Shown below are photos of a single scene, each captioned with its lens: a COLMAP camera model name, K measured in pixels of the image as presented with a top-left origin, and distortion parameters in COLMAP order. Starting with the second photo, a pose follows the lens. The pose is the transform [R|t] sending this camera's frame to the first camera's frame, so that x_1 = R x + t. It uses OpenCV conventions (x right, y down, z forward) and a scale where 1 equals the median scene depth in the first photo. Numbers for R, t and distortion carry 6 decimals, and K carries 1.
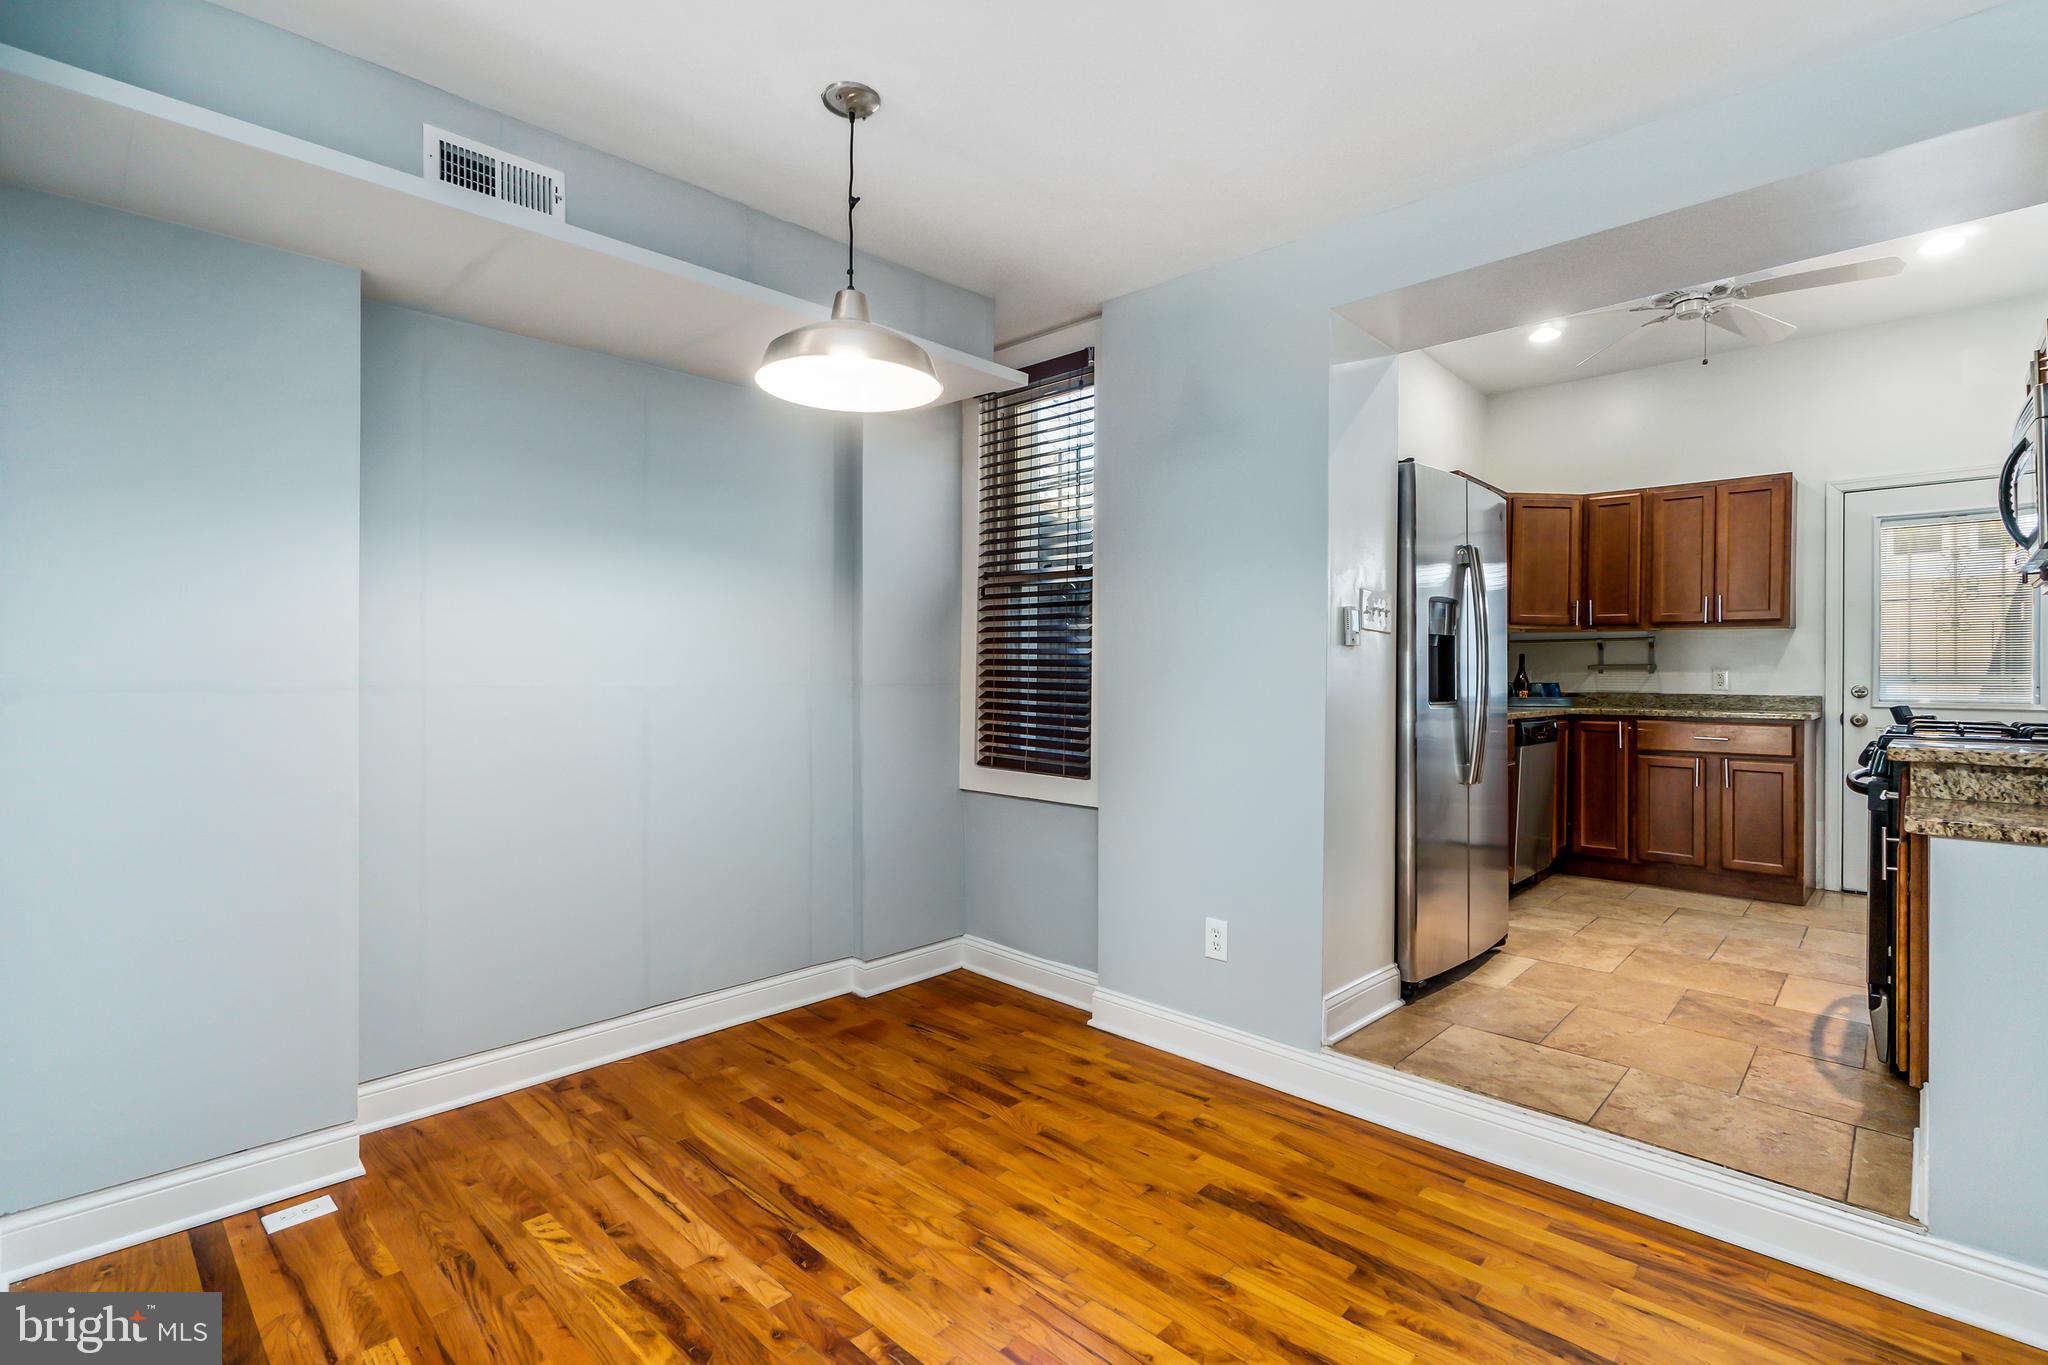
lens RADIAL K [[948.5, 0, 1049.8], [0, 948.5, 678.2], [0, 0, 1]] dist [0.008889, 0.000003]
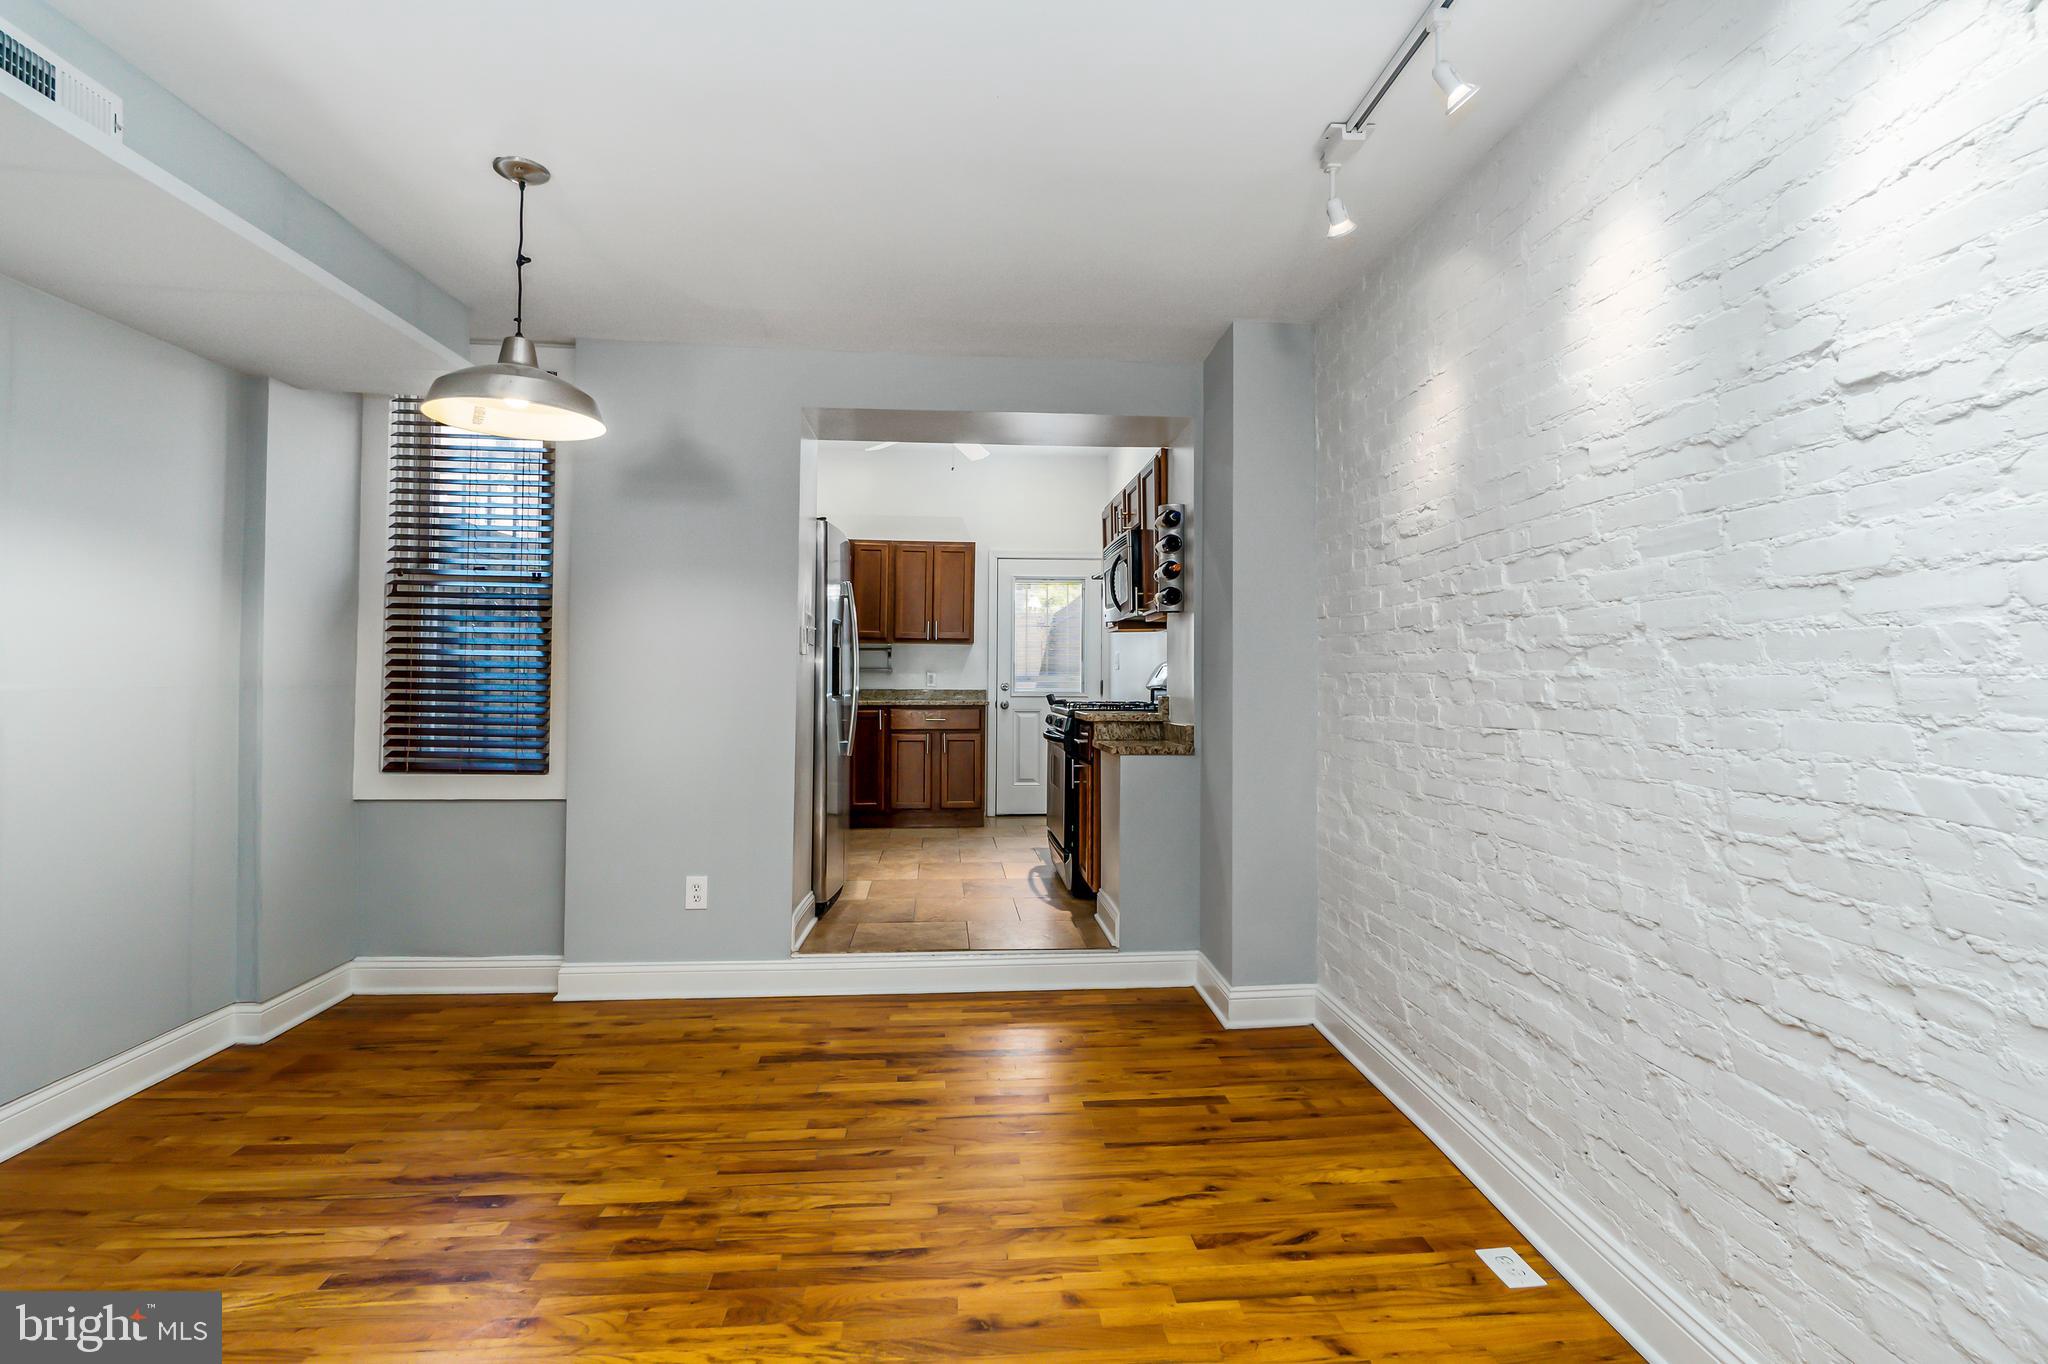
lens RADIAL K [[970.7, 0, 1016.7], [0, 970.7, 672.9], [0, 0, 1]] dist [0.014982, 0.000343]
pose [[0.683863, 0.002025, 0.729607, -0.355777], [0.002314, 0.999985, -0.004944, -0.000340], [-0.729607, 0.005069, 0.683848, -0.122673]]
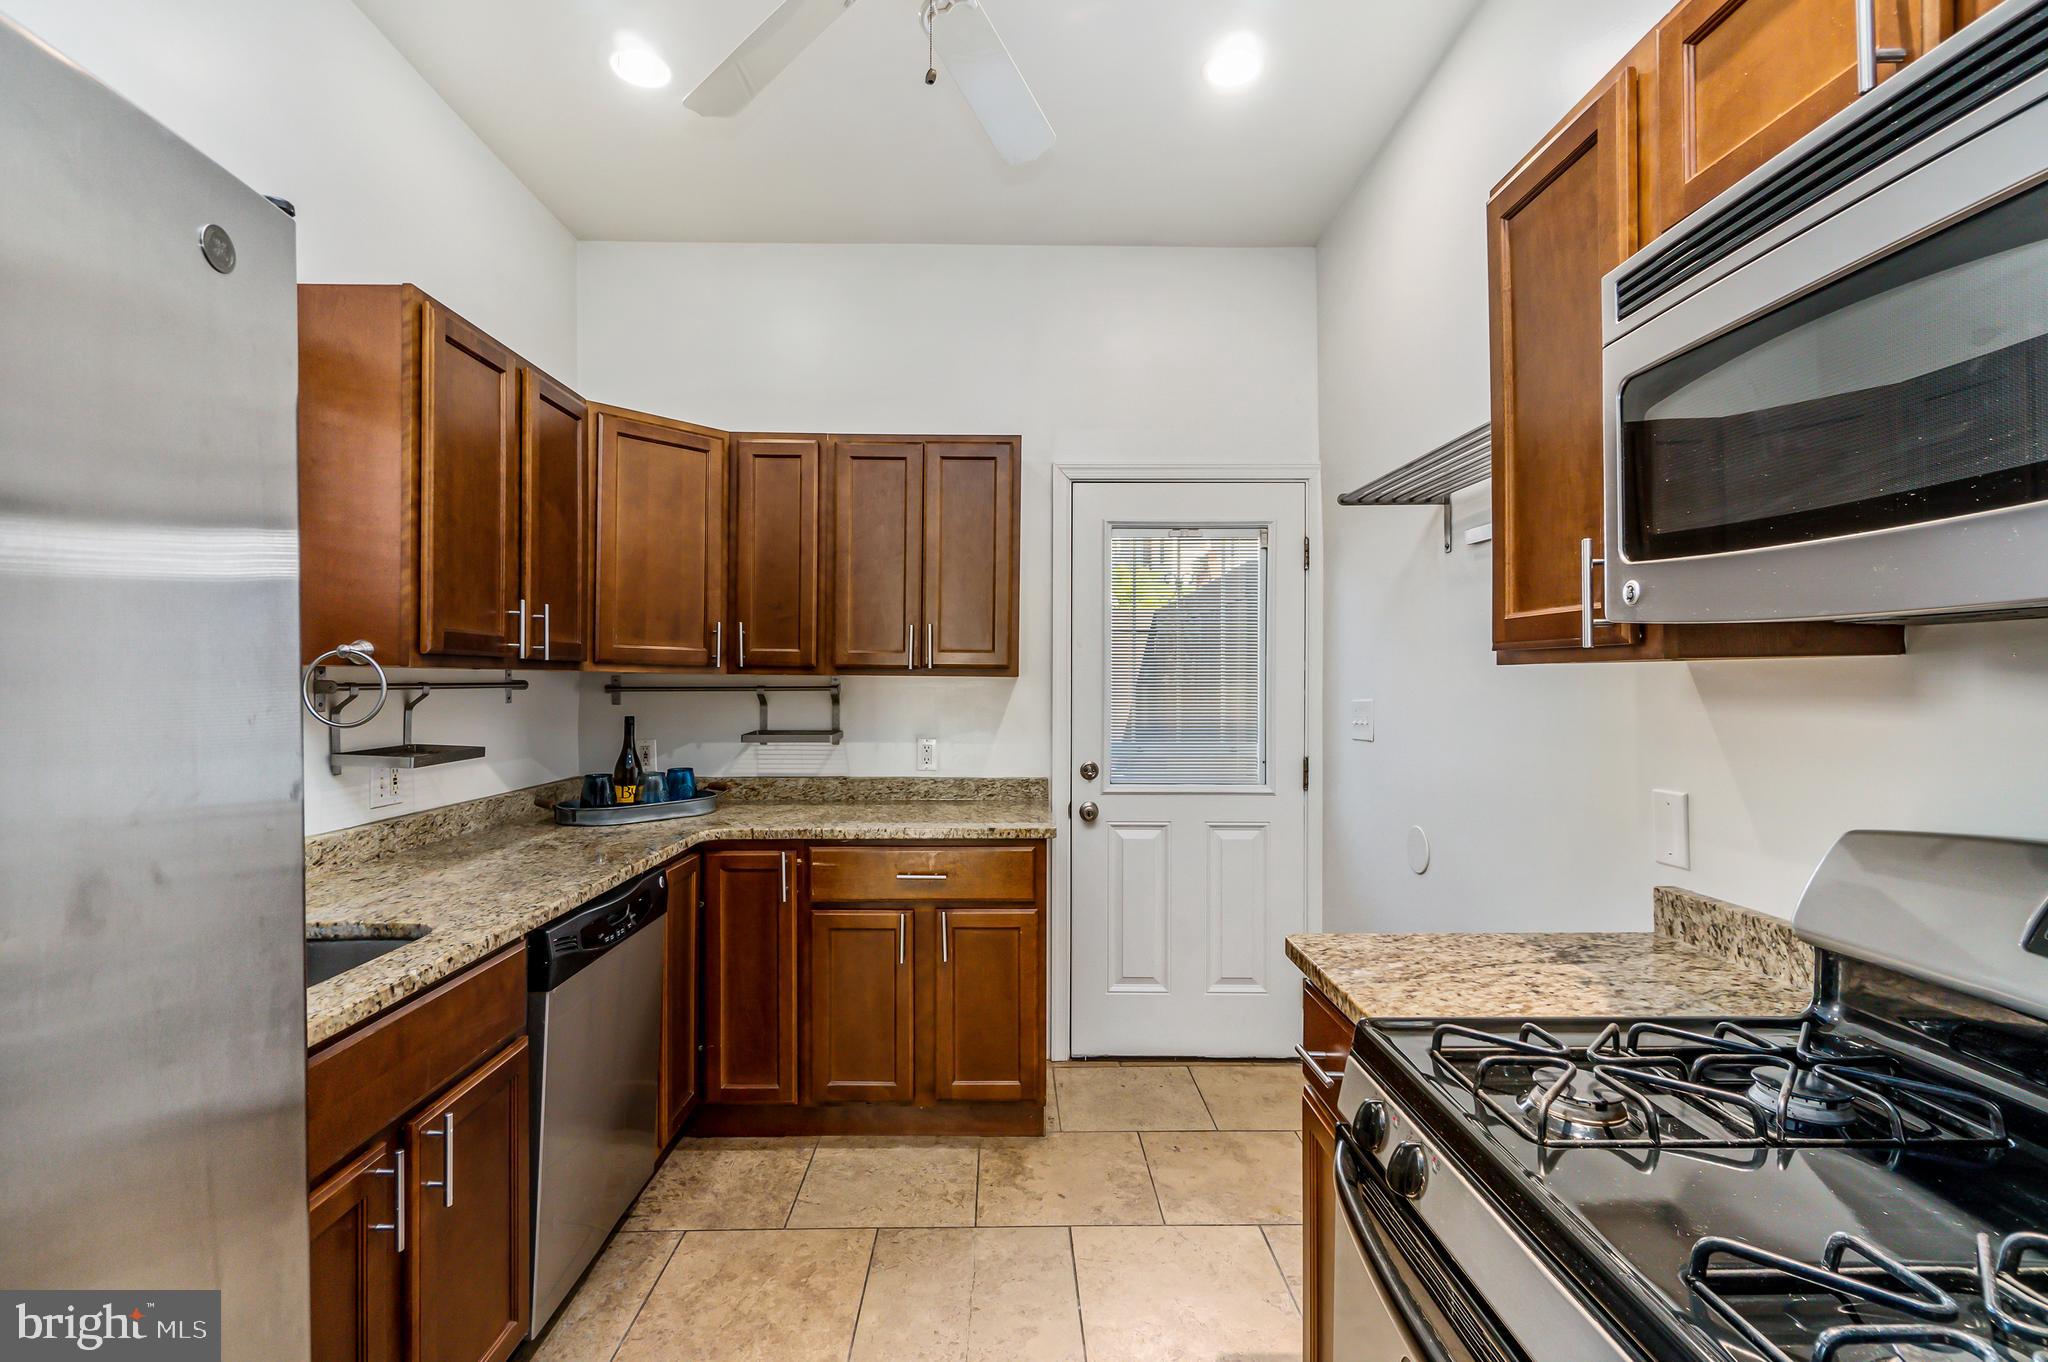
lens RADIAL K [[841.8, 0, 980.5], [0, 841.8, 678.0], [0, 0, 1]] dist [0.000290, 0.000031]
pose [[0.748928, 0.000650, 0.662651, 0.452536], [0.003974, 0.999977, -0.005472, -0.059771], [-0.662639, 0.006731, 0.748908, 0.702003]]
